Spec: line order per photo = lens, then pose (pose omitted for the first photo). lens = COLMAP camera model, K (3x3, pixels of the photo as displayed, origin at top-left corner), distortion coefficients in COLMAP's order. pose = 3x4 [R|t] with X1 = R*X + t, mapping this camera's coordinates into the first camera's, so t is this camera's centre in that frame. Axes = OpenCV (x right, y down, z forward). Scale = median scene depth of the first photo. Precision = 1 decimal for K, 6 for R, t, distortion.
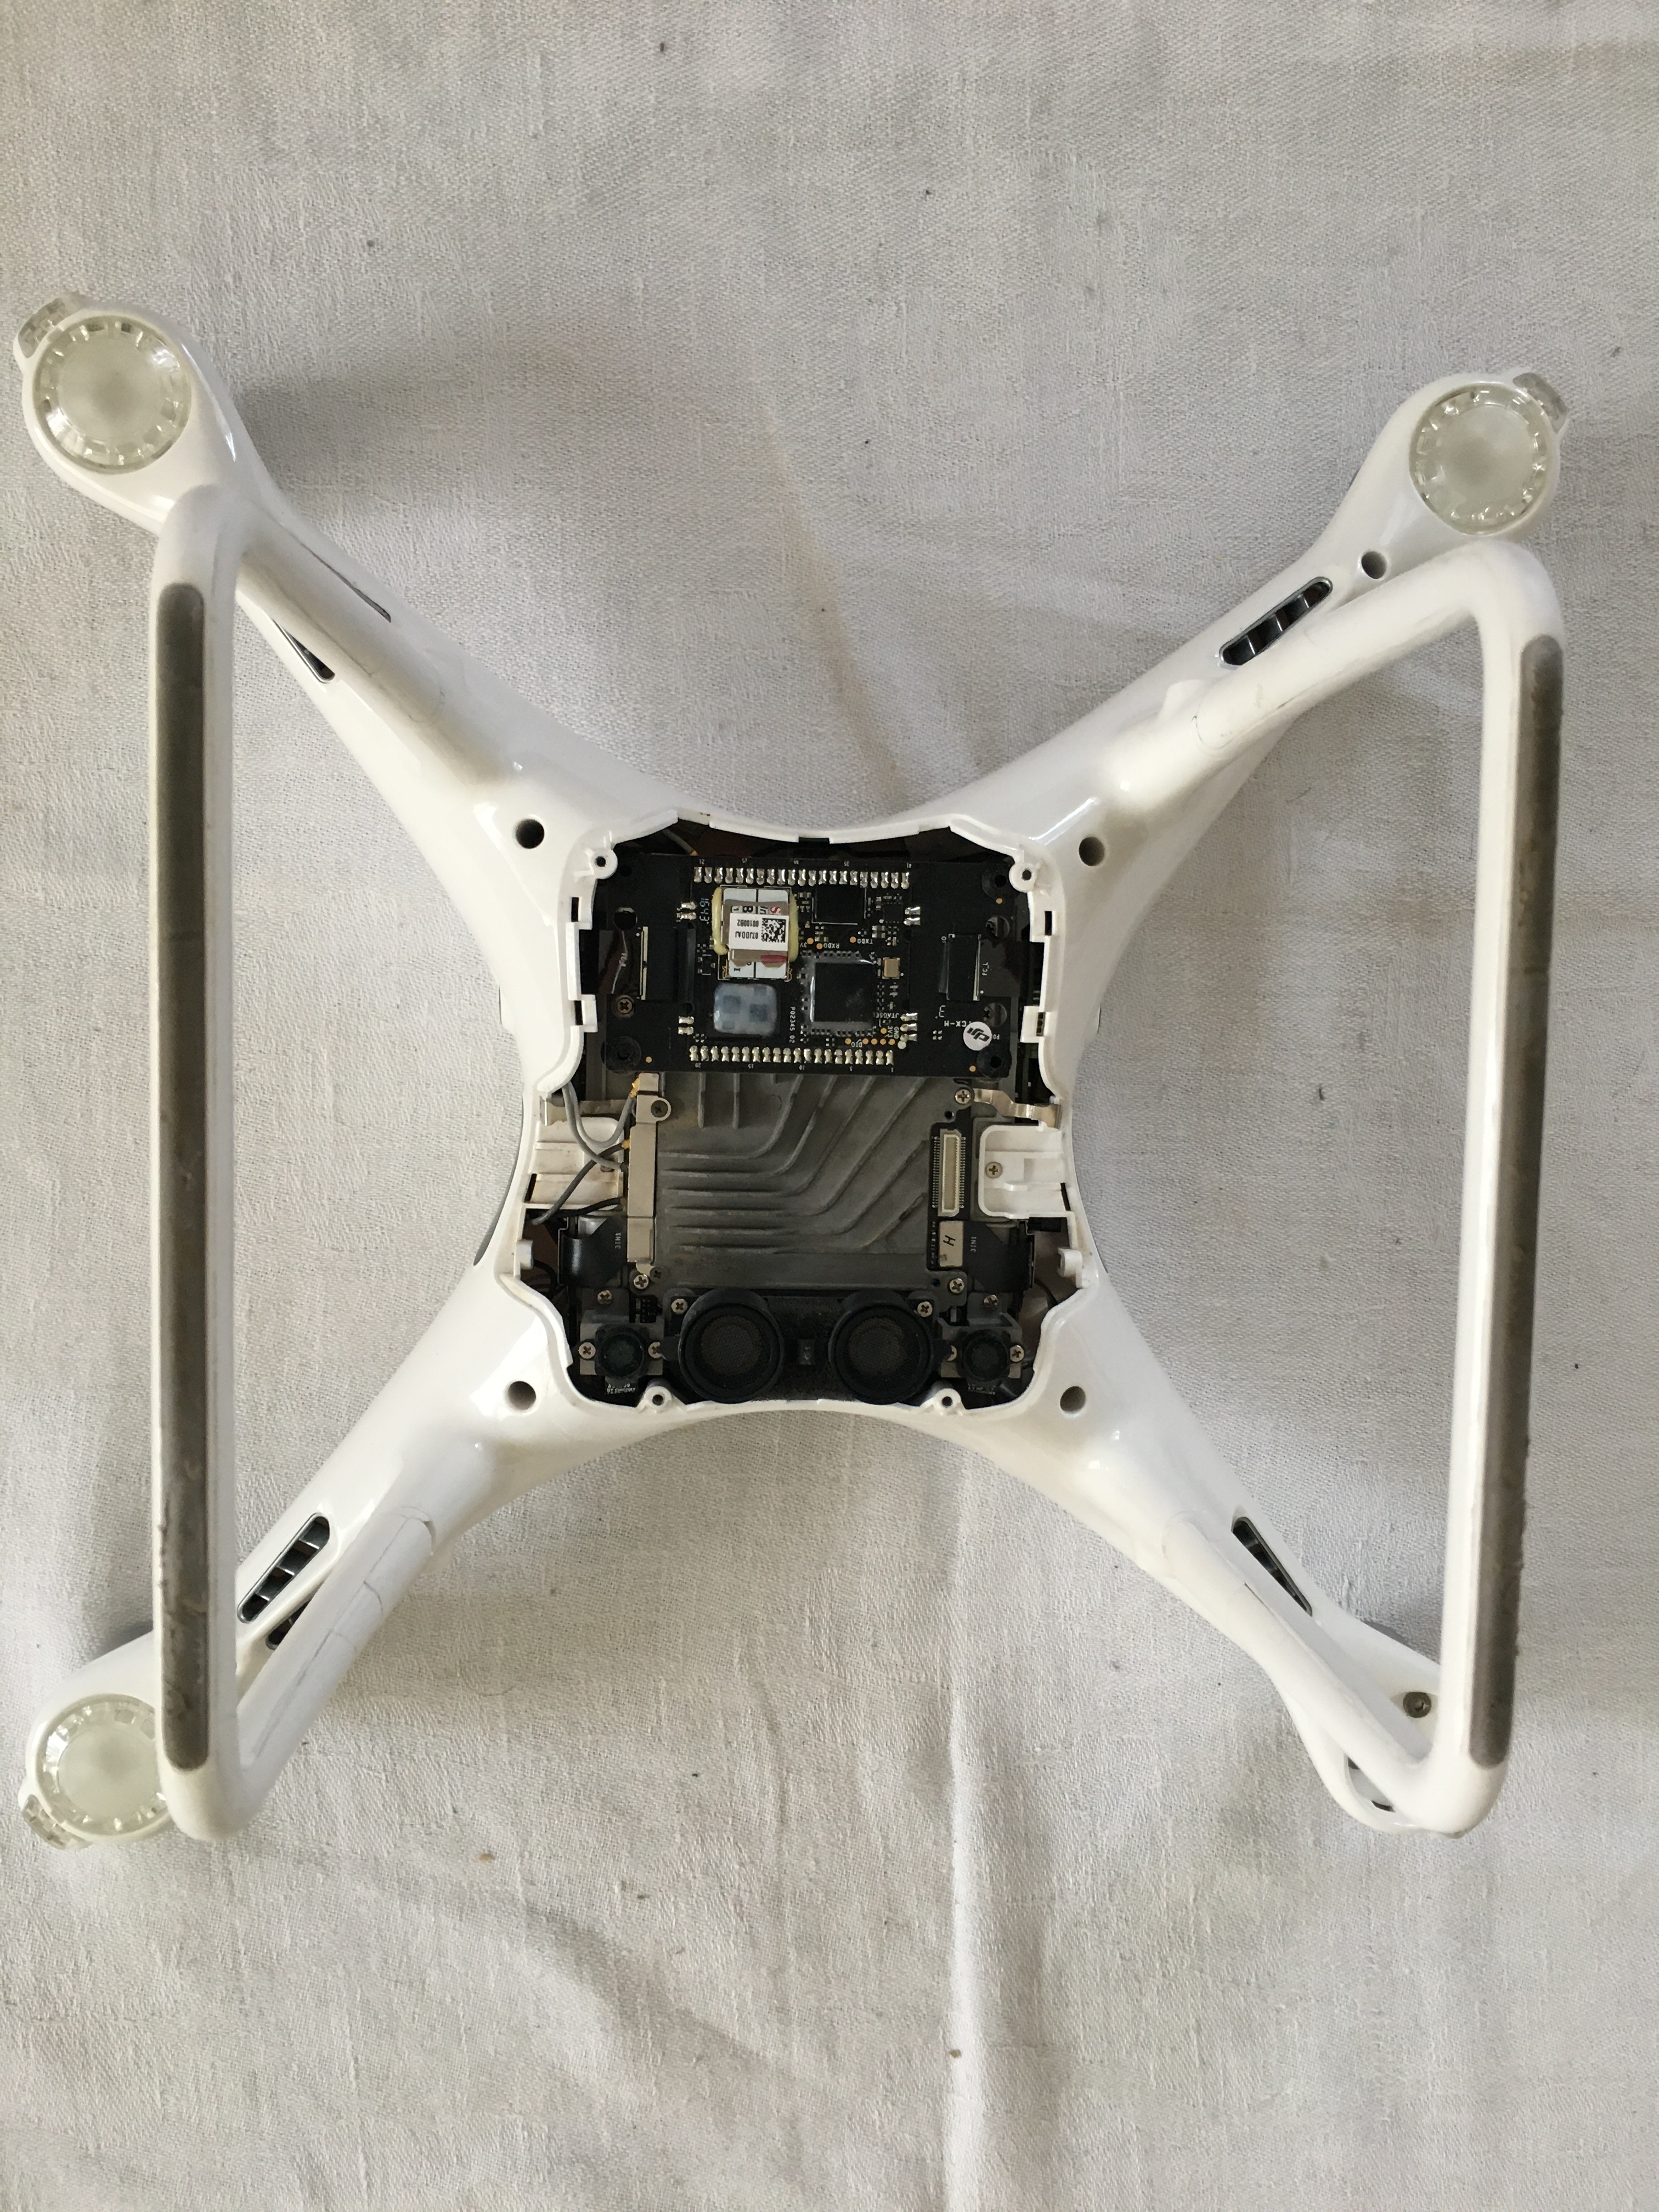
lens RADIAL K [[1855.2, 0, 829.5], [0, 1855.2, 1106.0], [0, 0, 1]] dist [0.062424, -0.105174]
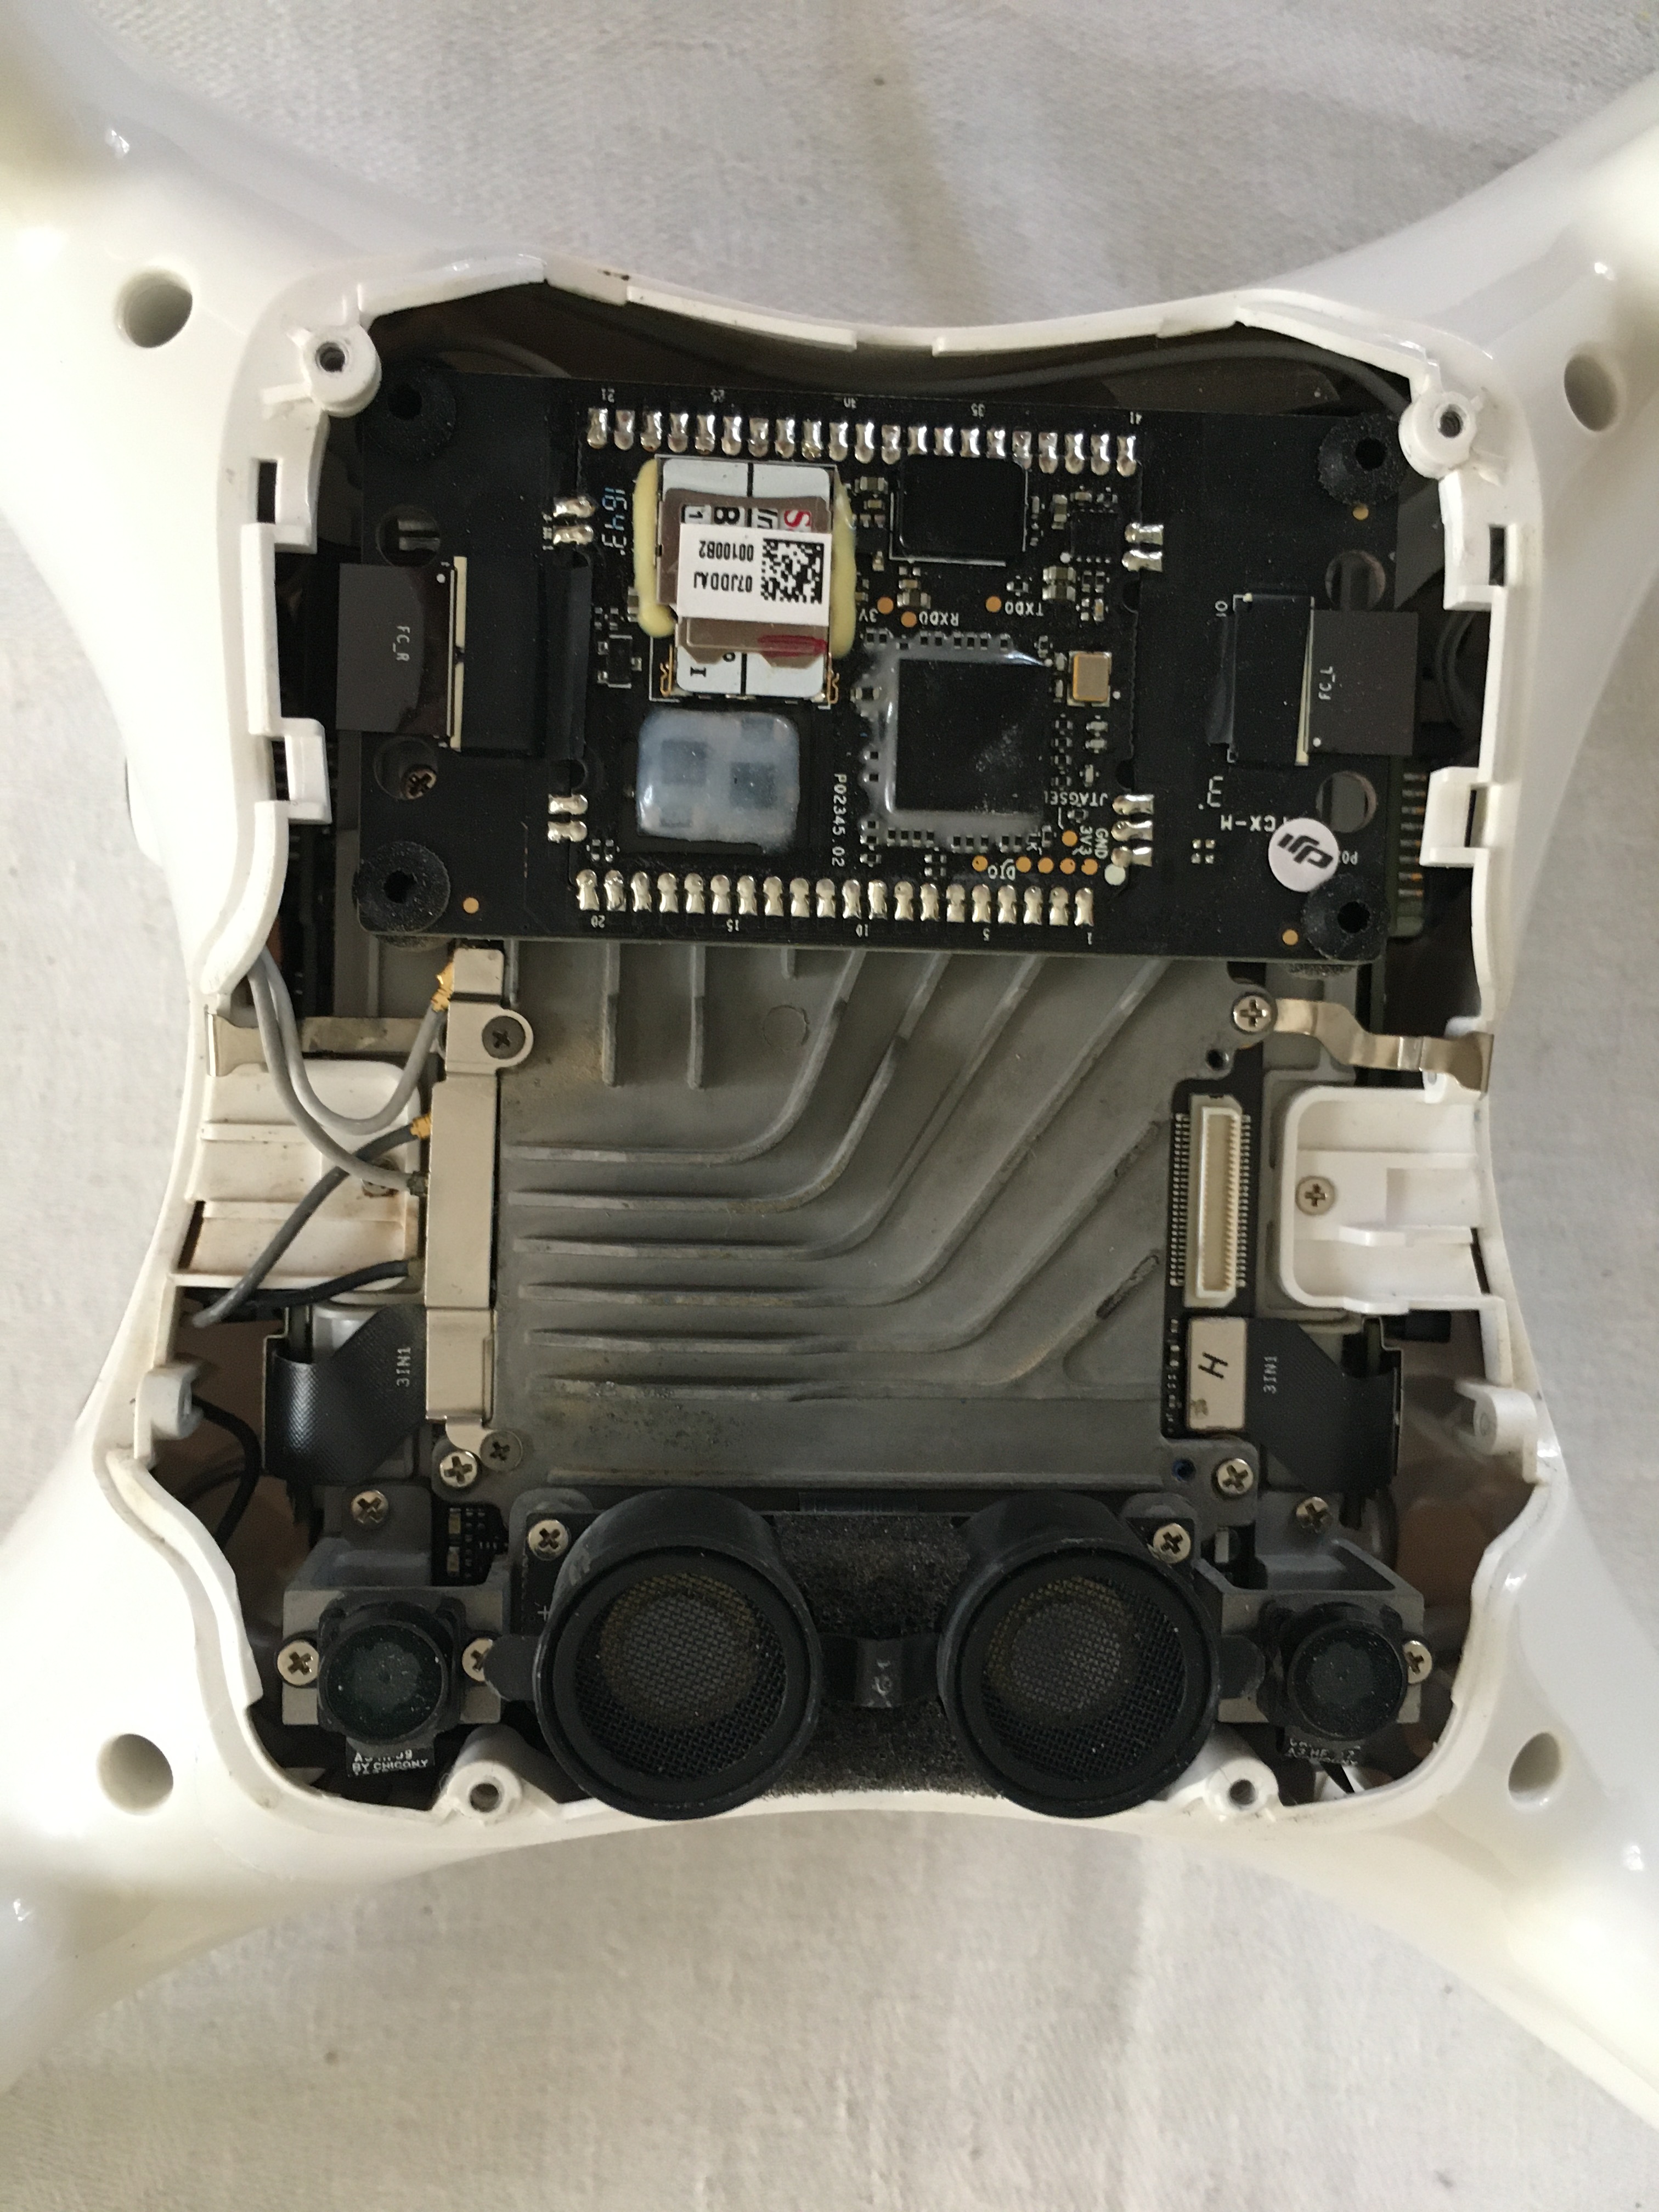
lens RADIAL K [[1895.5, 0, 824.5], [0, 1895.5, 1160.7], [0, 0, 1]] dist [0.056504, -0.086096]
pose [[0.999979, 0.001992, 0.006183, -0.025285], [-0.001948, 0.999973, -0.007155, 0.030976], [-0.006198, 0.007143, 0.999955, 0.594240]]
